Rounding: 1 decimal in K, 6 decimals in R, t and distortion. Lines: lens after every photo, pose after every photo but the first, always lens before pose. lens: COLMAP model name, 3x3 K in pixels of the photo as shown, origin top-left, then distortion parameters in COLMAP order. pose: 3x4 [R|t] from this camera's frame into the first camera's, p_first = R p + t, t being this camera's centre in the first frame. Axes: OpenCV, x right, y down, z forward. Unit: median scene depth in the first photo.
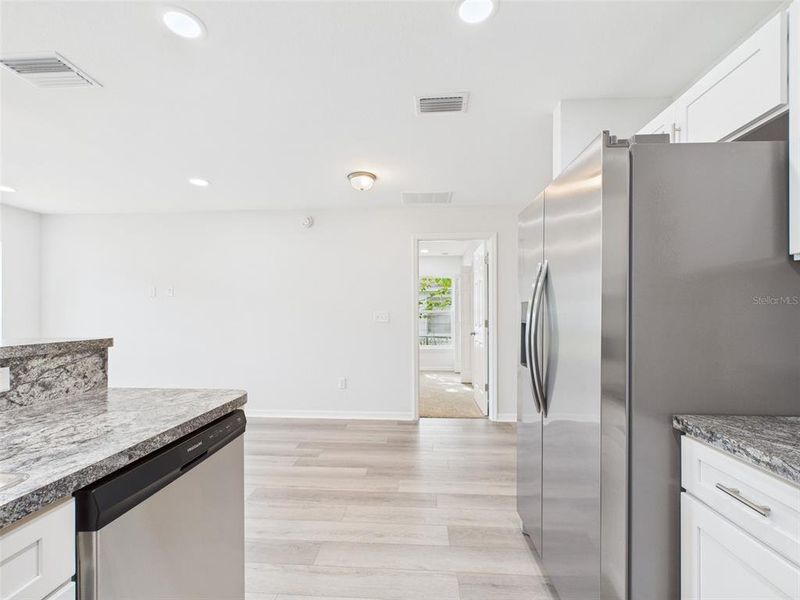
lens RADIAL K [[350.6, 0, 399.9], [0, 350.6, 312.2], [0, 0, 1]] dist [0.001614, 0.000306]
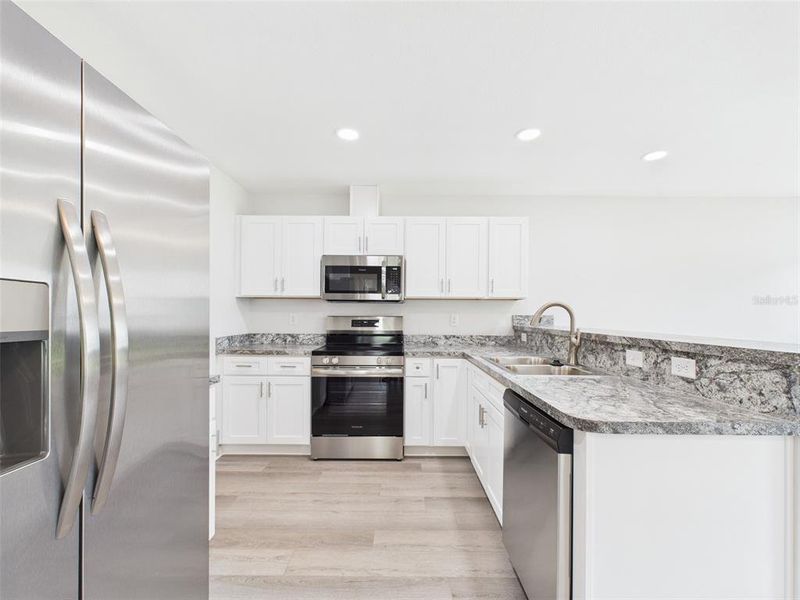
lens RADIAL K [[350.6, 0, 399.9], [0, 350.6, 312.2], [0, 0, 1]] dist [0.001614, 0.000306]
pose [[-0.998427, -0.005659, -0.055788, -0.003507], [-0.005119, 0.999939, -0.009828, 0.004126], [0.055840, -0.009527, -0.998394, 1.752471]]
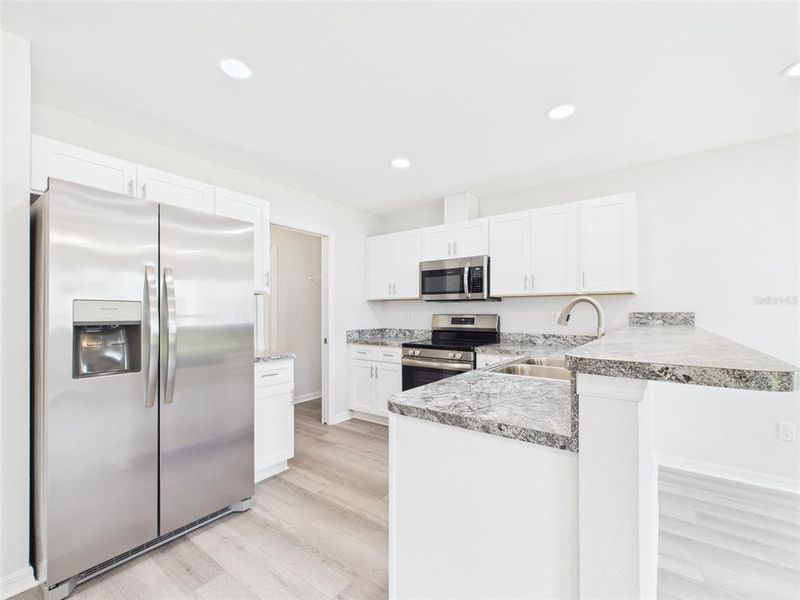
lens RADIAL K [[350.6, 0, 399.9], [0, 350.6, 312.2], [0, 0, 1]] dist [0.001614, 0.000306]
pose [[-0.838139, 0.003093, 0.545448, -0.965927], [0.000428, 0.999987, -0.005013, 0.006020], [-0.545457, -0.003969, -0.838130, 1.753260]]
